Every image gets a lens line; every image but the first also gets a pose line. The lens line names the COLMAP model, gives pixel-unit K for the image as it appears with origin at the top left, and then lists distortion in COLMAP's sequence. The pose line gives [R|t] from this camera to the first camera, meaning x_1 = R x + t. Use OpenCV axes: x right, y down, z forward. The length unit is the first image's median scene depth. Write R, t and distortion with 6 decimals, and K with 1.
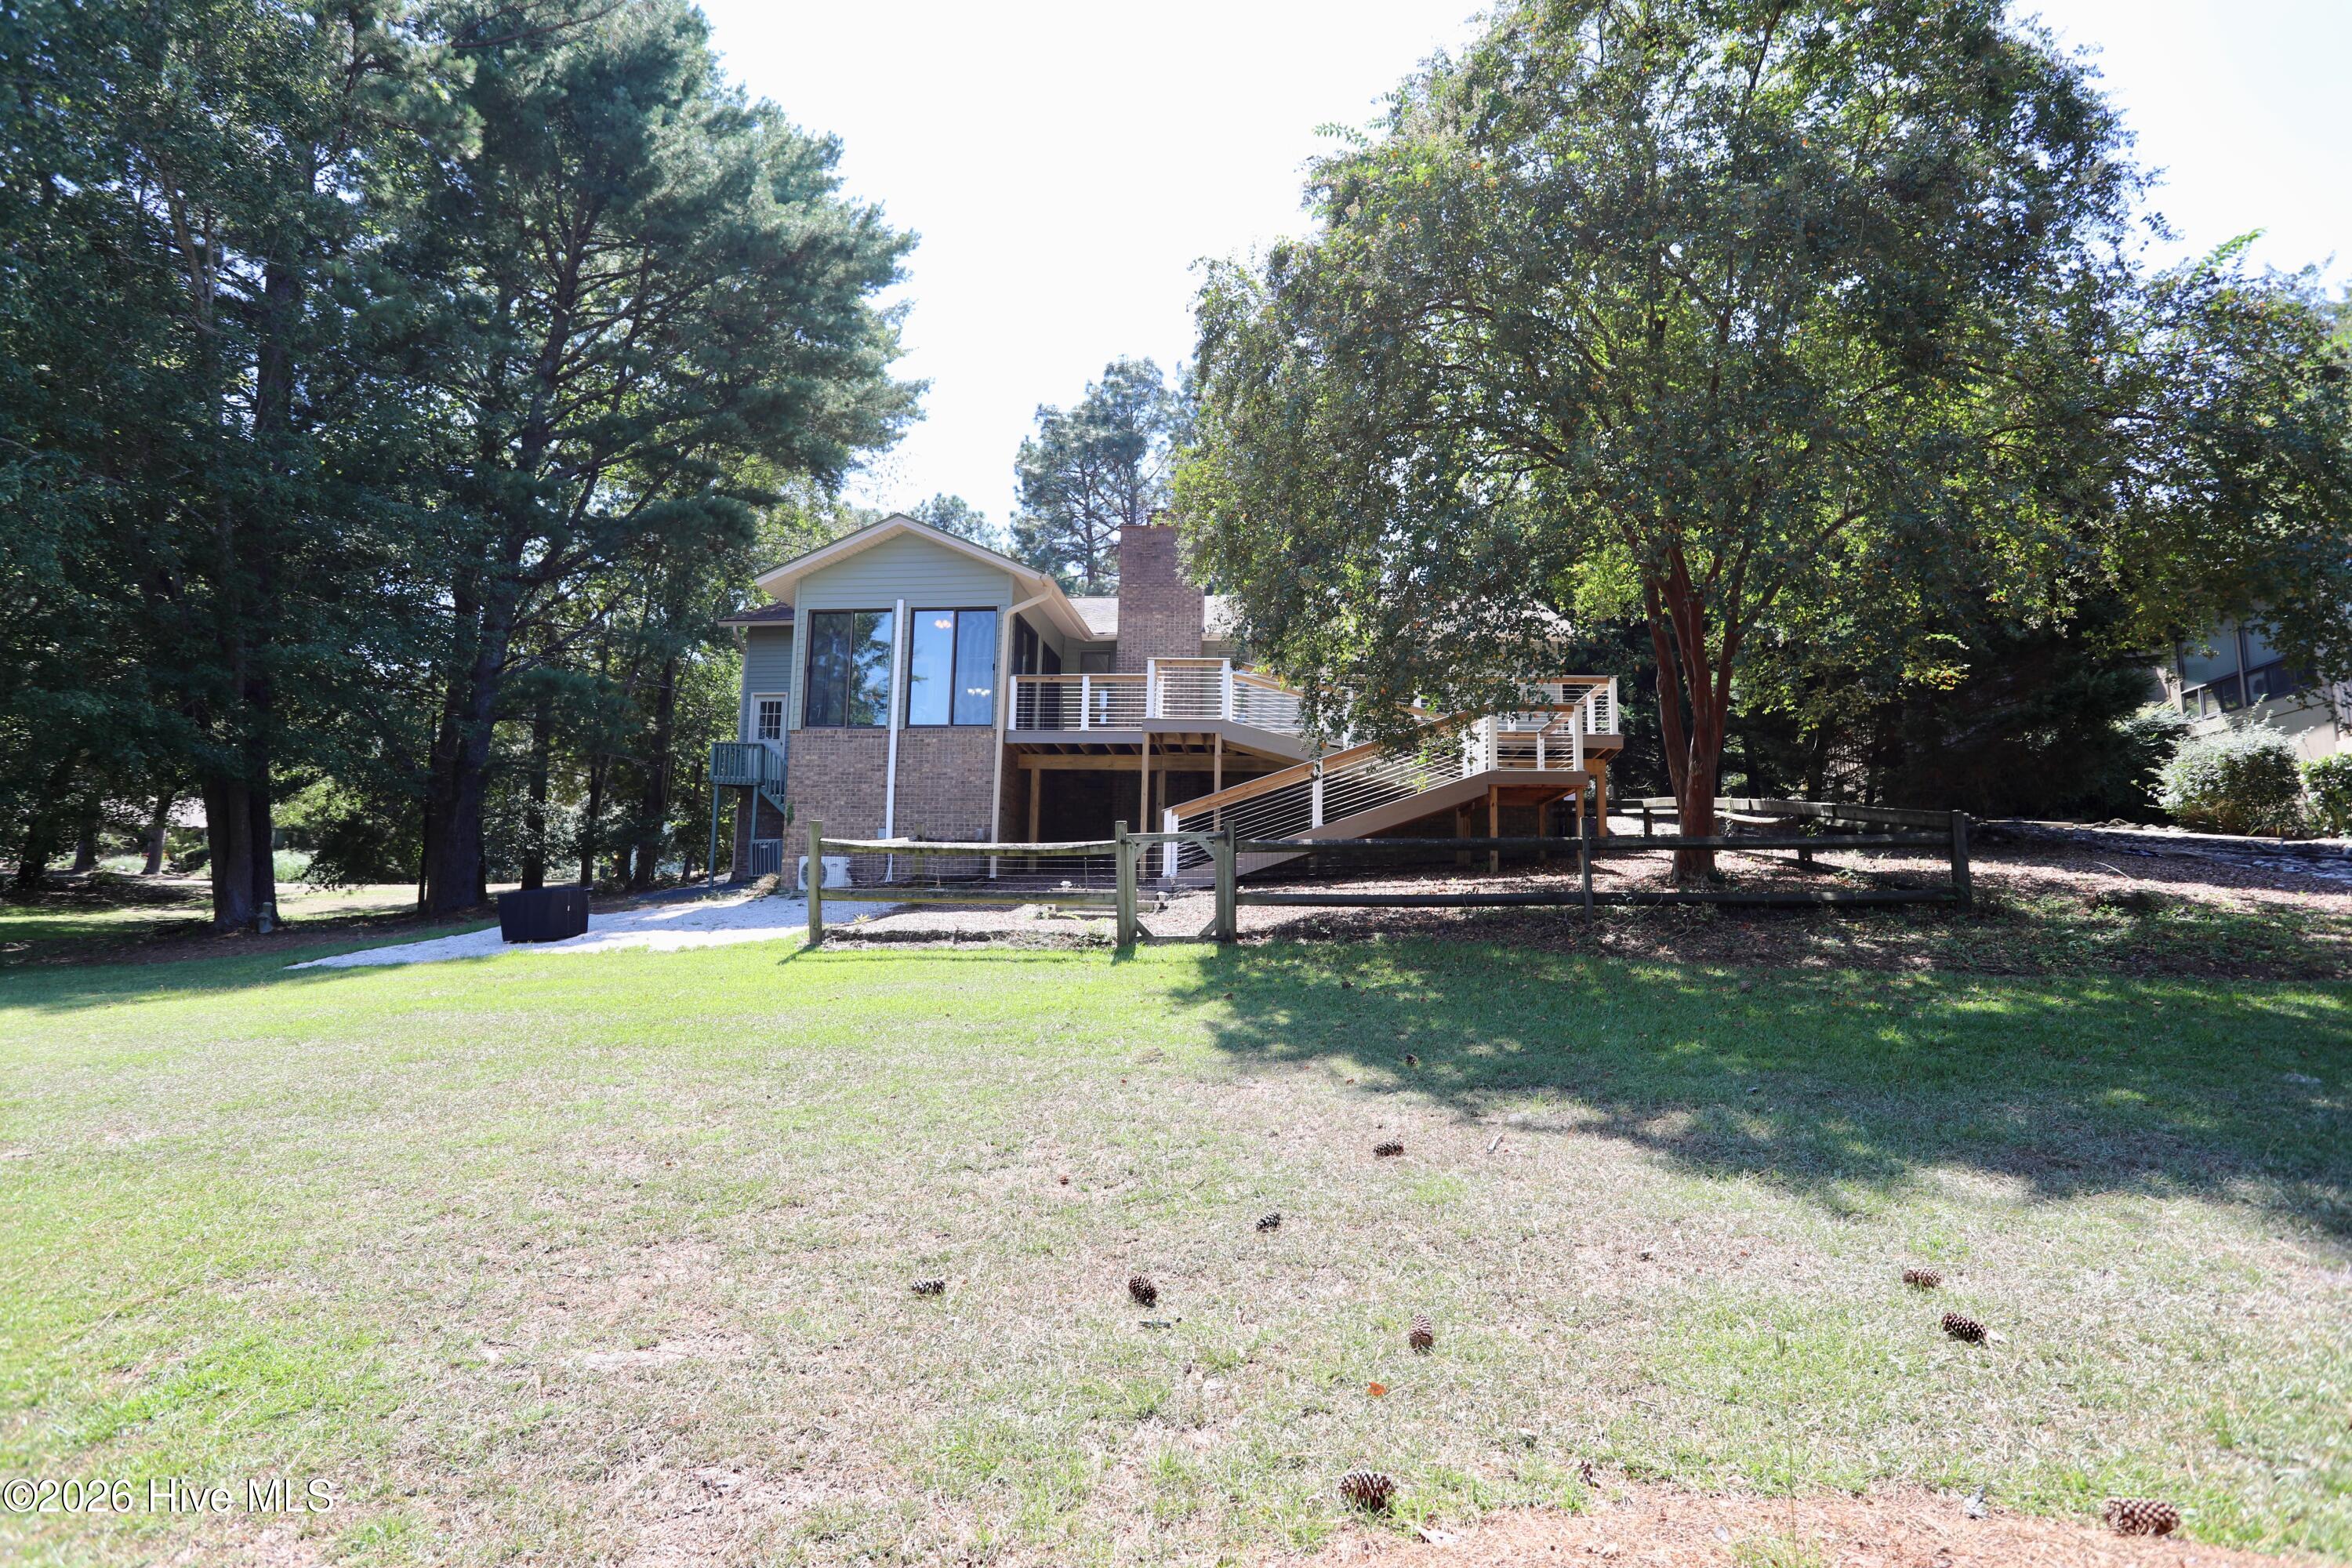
lens RADIAL K [[1154.5, 0, 1178.5], [0, 1154.5, 765.4], [0, 0, 1]] dist [-0.067704, 0.026963]
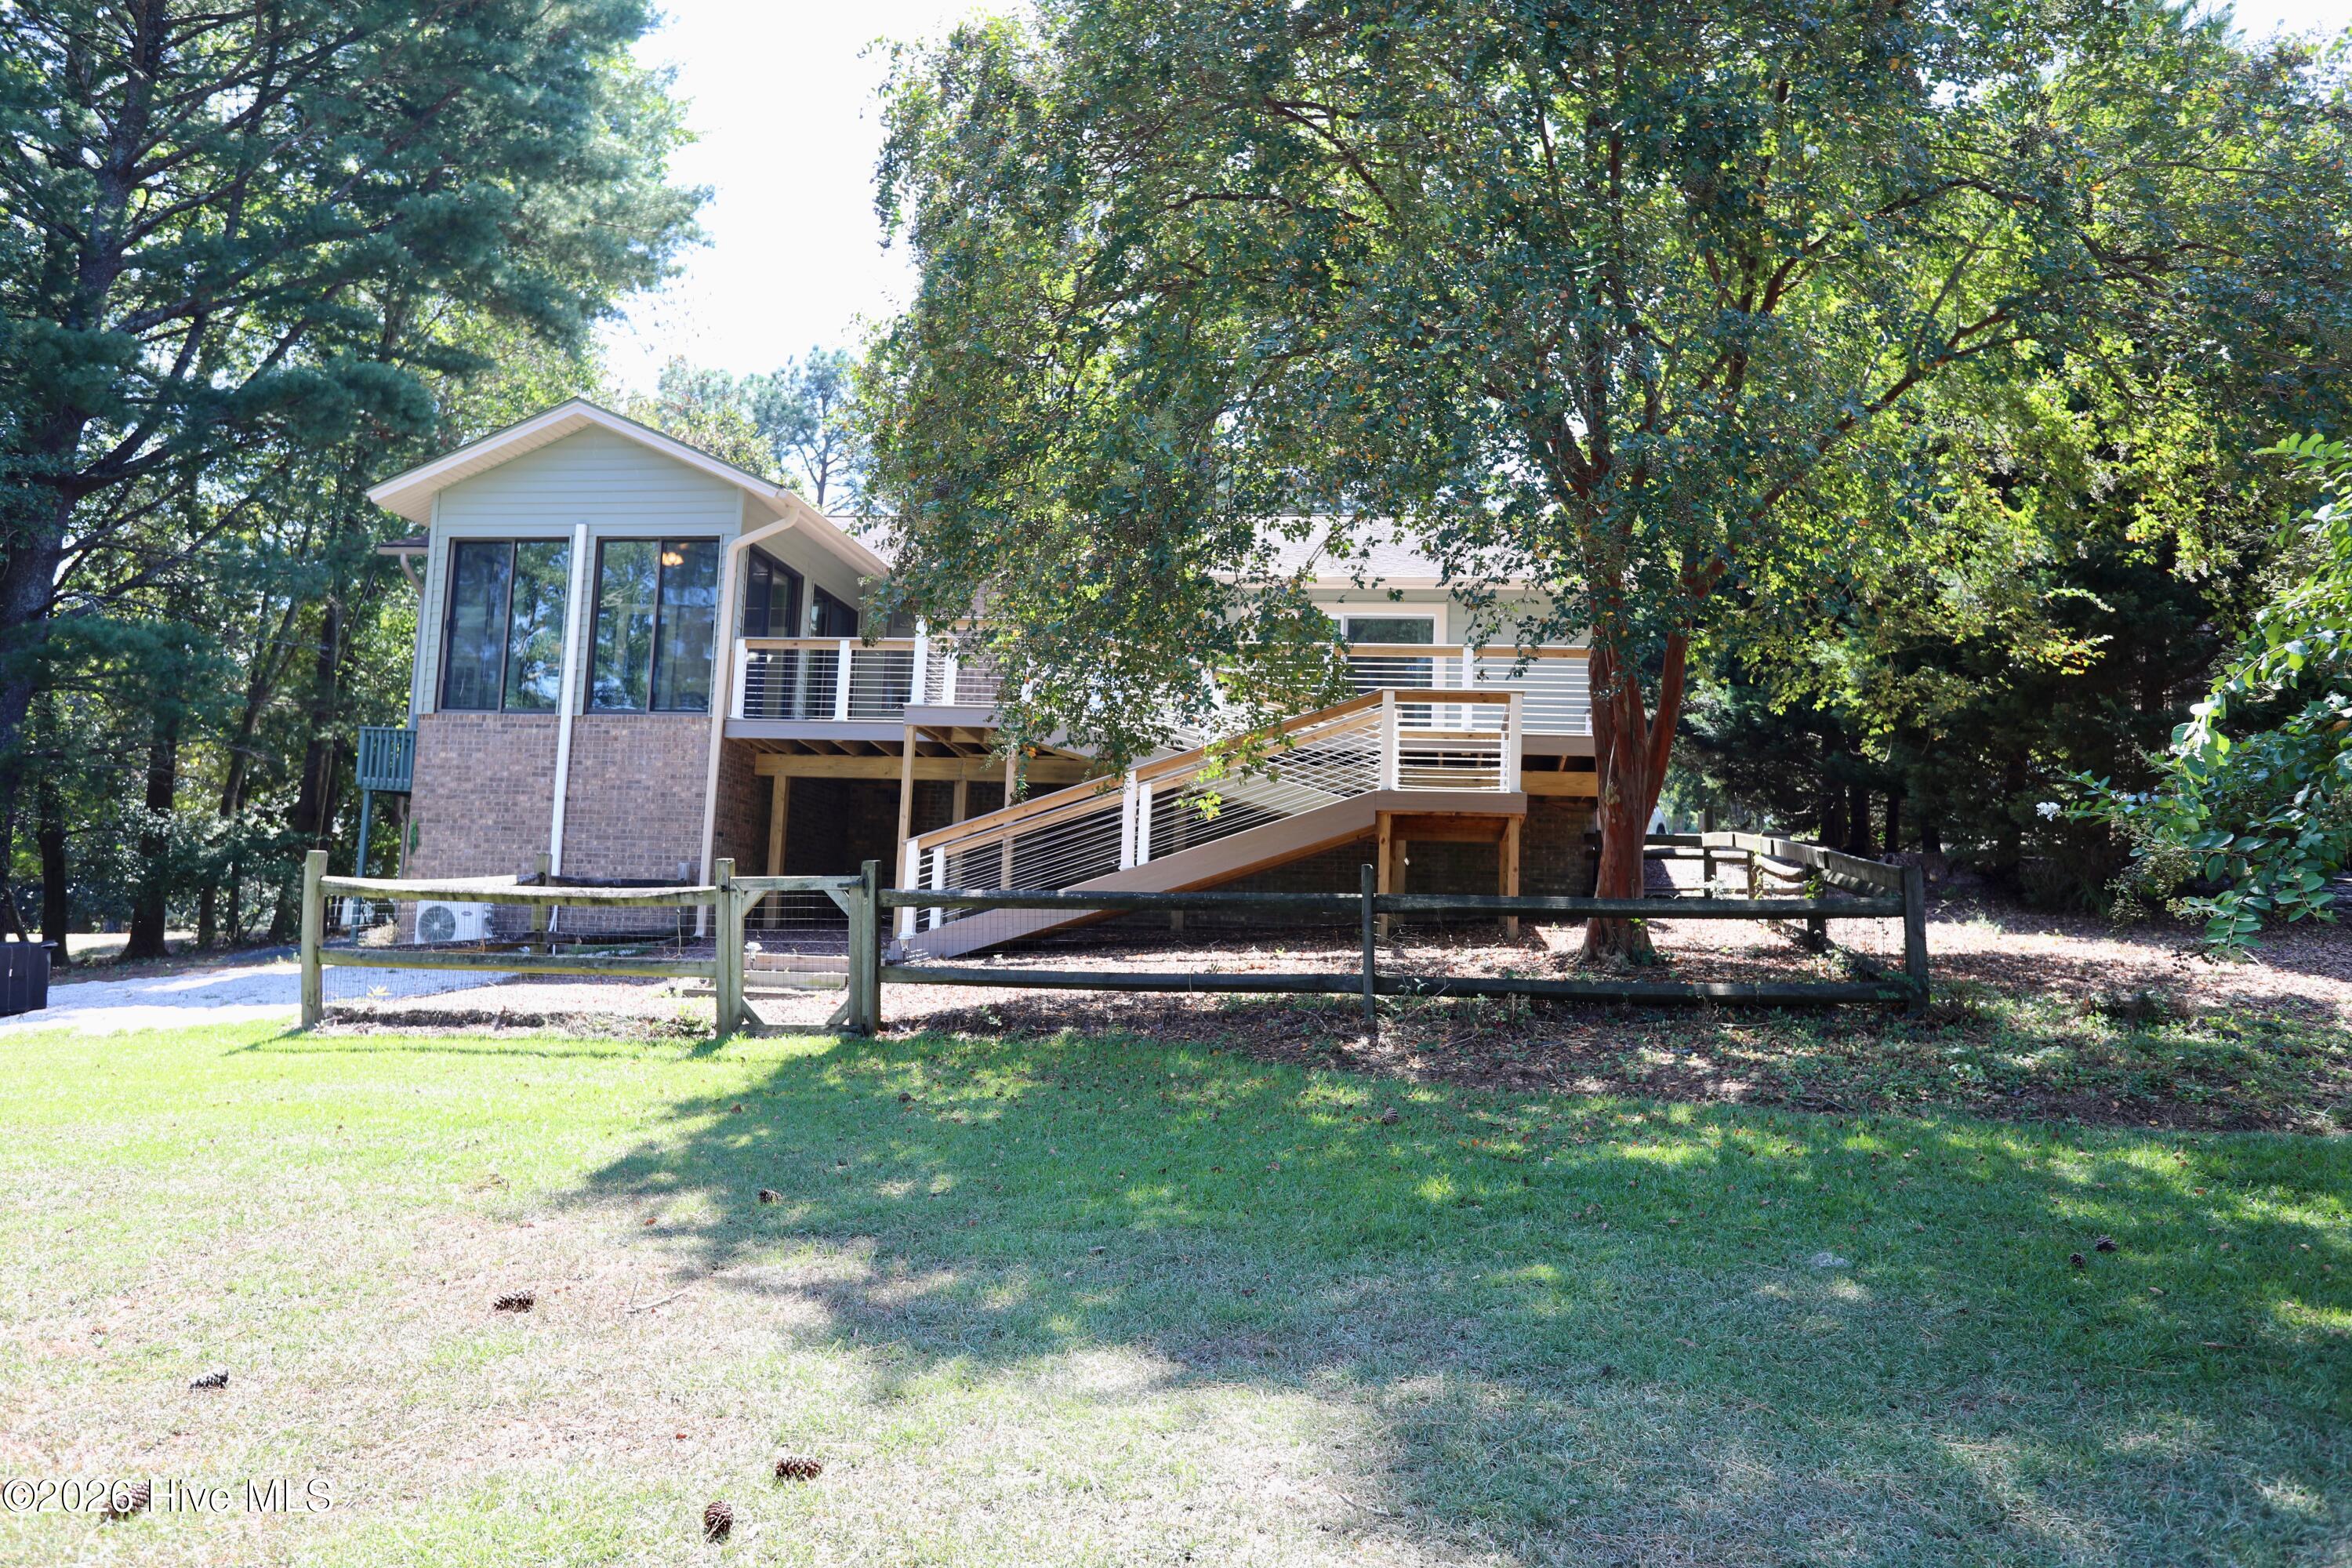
lens RADIAL K [[1797.4, 0, 1172.1], [0, 1797.4, 773.8], [0, 0, 1]] dist [-0.002241, 0.016494]
pose [[0.998719, 0.012715, -0.048968, 0.169123], [-0.012407, 0.999901, 0.006601, -0.008774], [0.049047, -0.005985, 0.998779, -0.047896]]
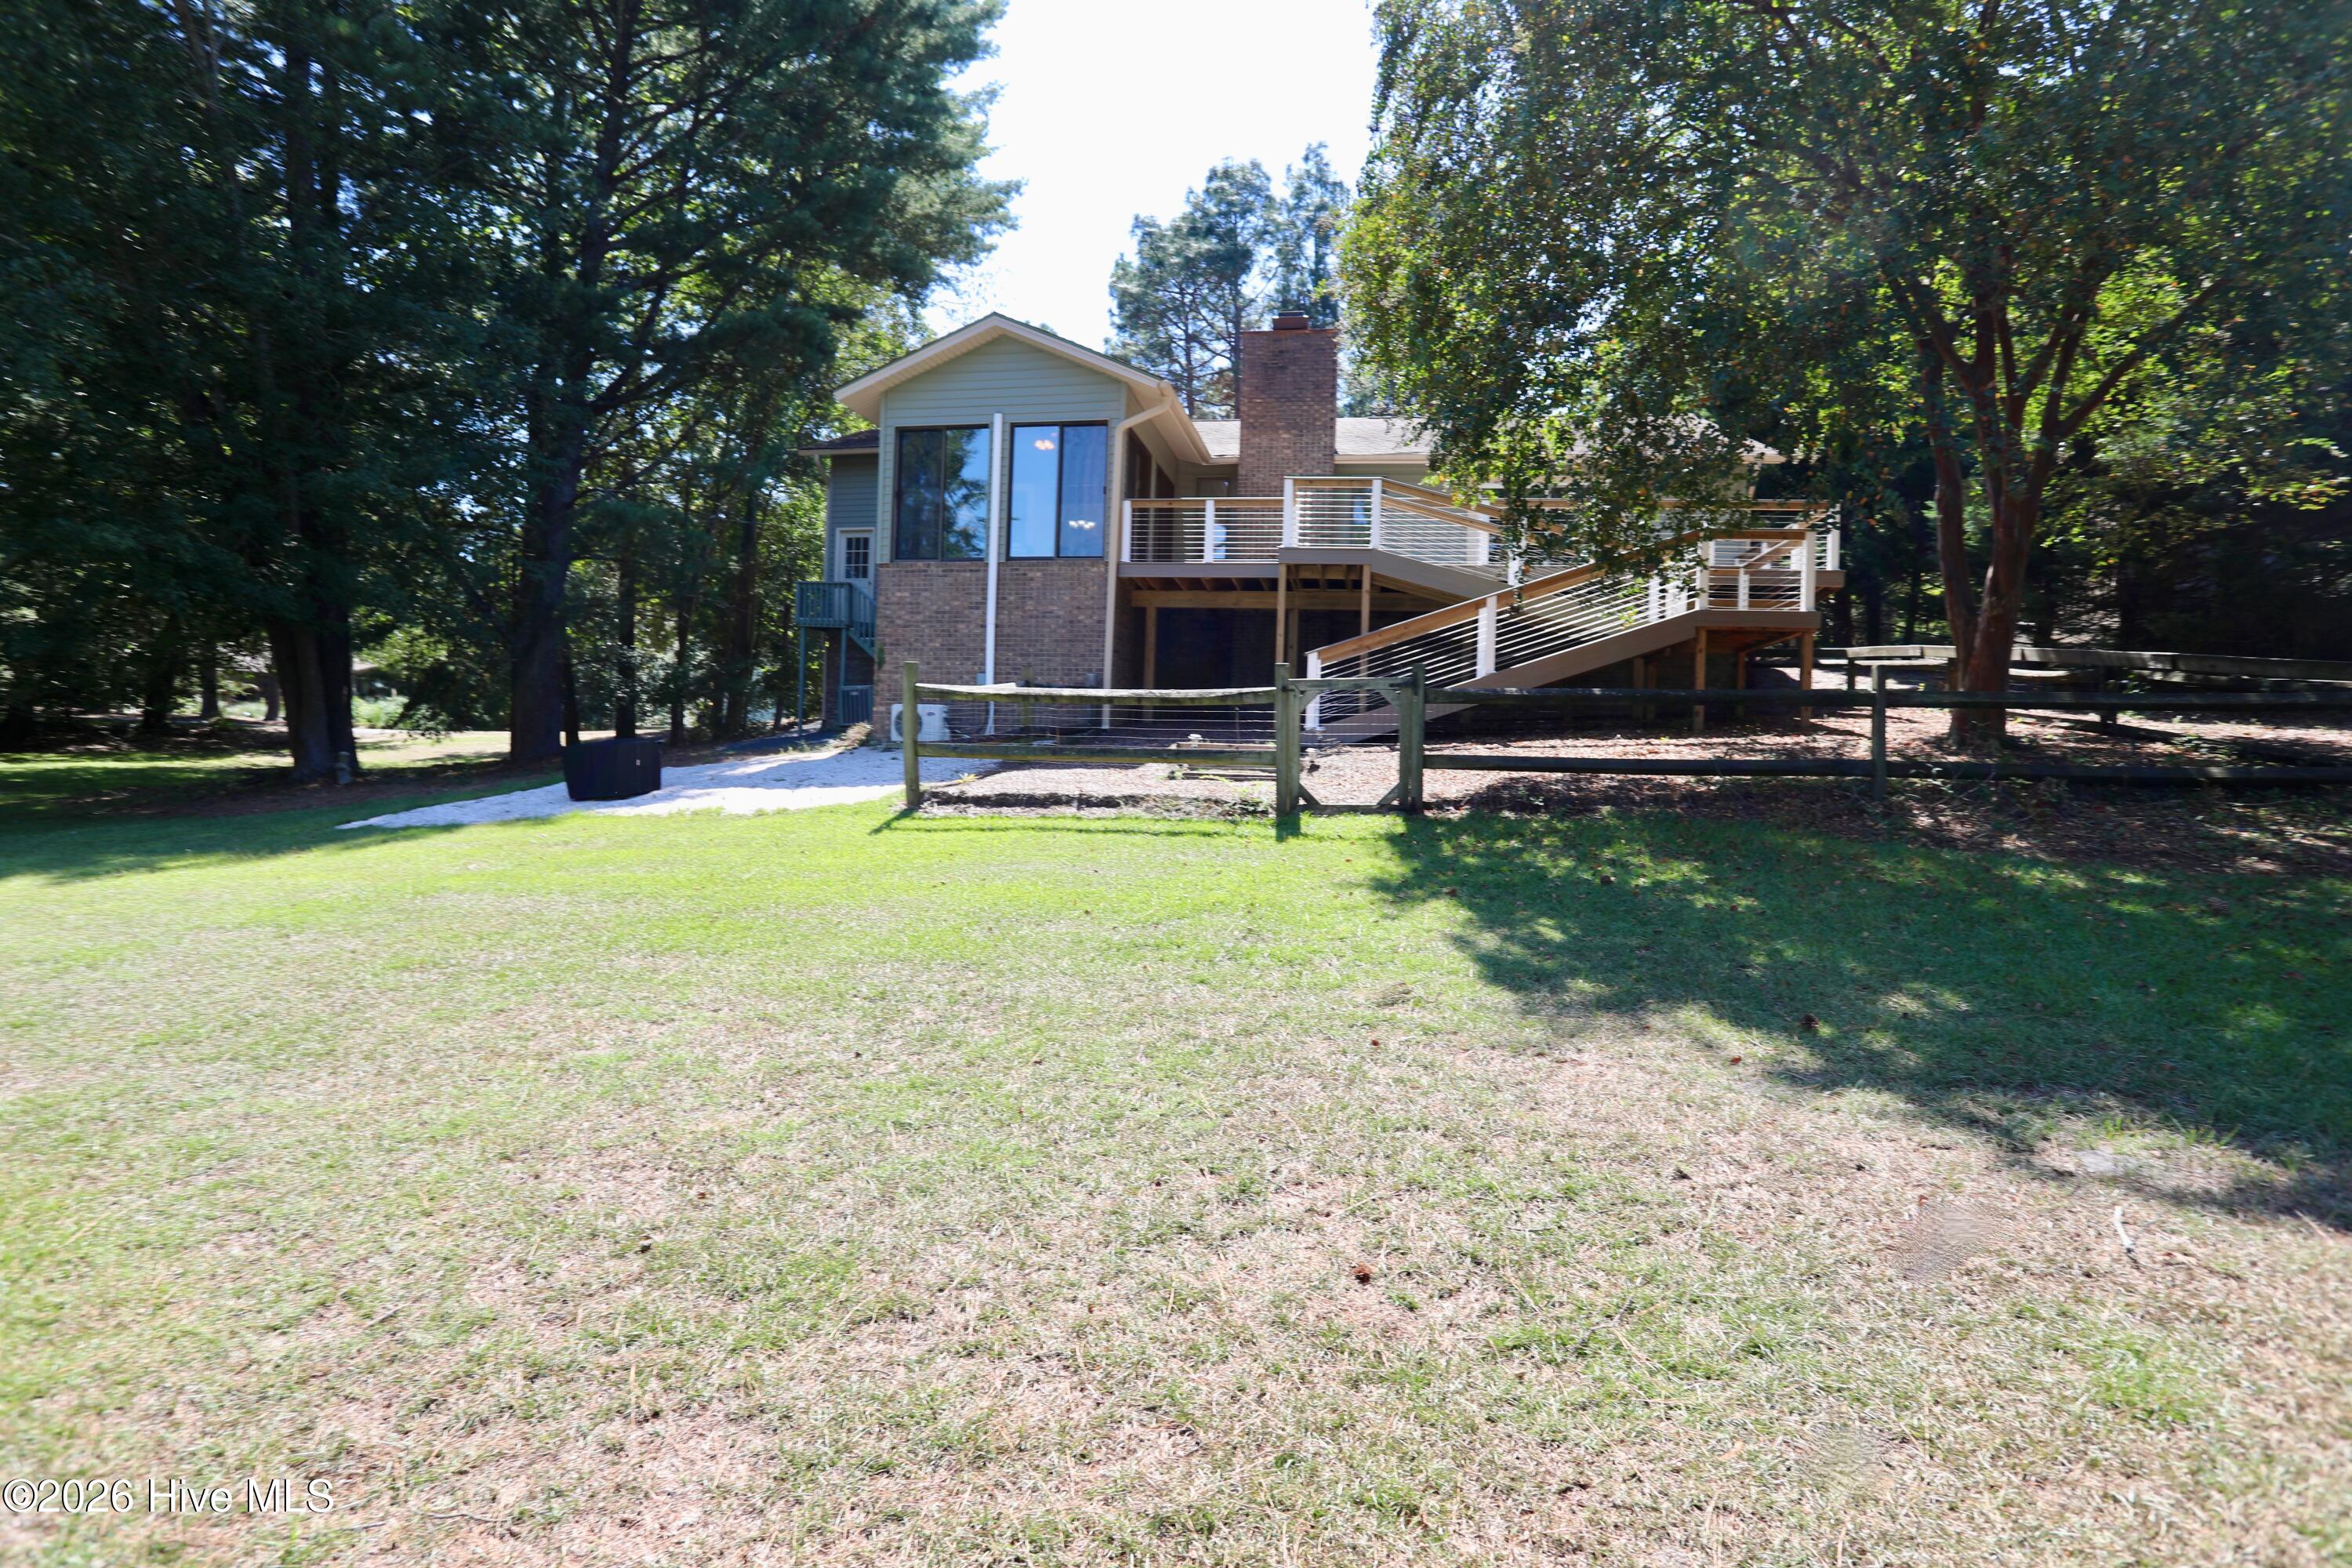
lens RADIAL K [[1154.5, 0, 1179.9], [0, 1154.5, 768.2], [0, 0, 1]] dist [-0.067704, 0.026963]
pose [[0.997245, 0.012379, -0.073135, -0.037590], [-0.002603, 0.991210, 0.132272, 0.008683], [0.074130, -0.131717, 0.988512, 0.113541]]
